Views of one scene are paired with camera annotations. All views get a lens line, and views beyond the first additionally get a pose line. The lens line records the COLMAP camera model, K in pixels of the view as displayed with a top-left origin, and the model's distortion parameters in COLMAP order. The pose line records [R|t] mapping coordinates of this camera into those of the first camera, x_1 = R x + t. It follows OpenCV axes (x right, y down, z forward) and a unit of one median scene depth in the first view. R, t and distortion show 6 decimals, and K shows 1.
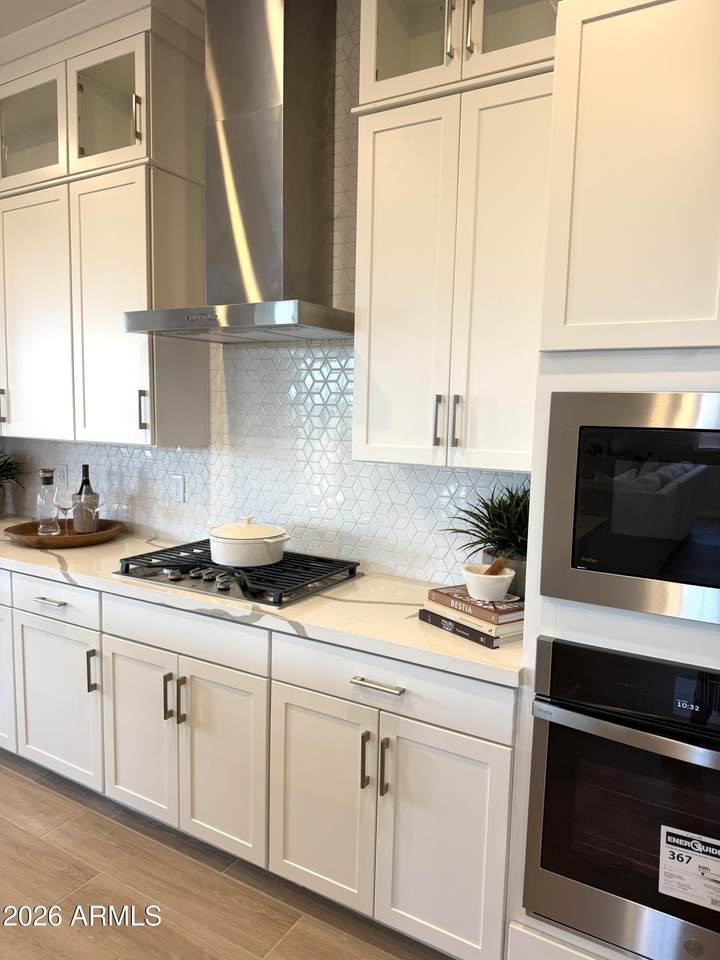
lens RADIAL K [[681.3, 0, 359.2], [0, 681.3, 481.3], [0, 0, 1]] dist [-0.020769, -0.007331]
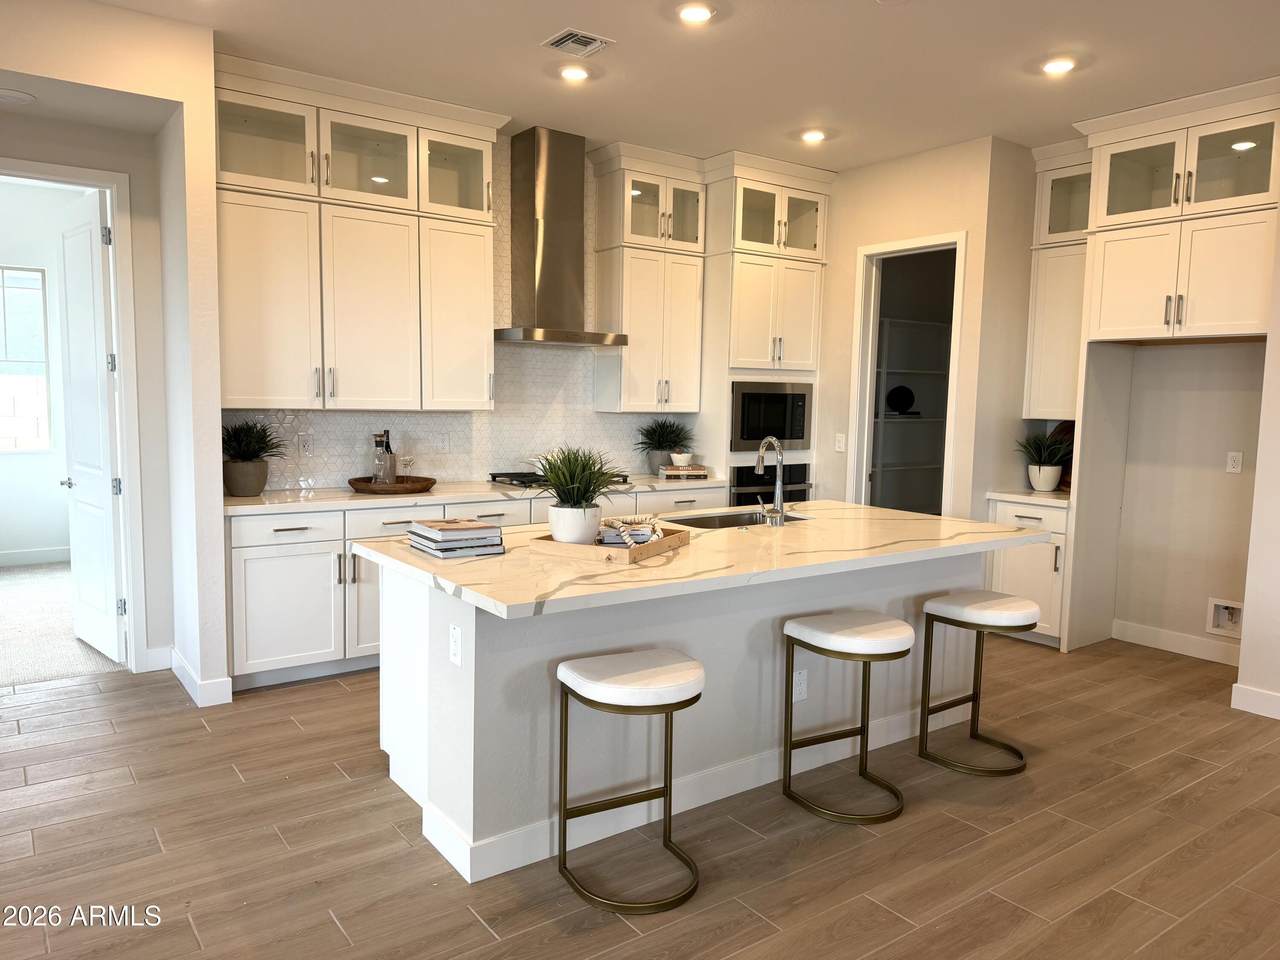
lens RADIAL K [[908.4, 0, 639.5], [0, 908.4, 481.6], [0, 0, 1]] dist [-0.020769, -0.007331]
pose [[0.388626, -0.094802, 0.916505, -2.047078], [0.089745, 0.993858, 0.064749, 0.004949], [-0.917014, 0.057089, 0.394747, -0.087232]]
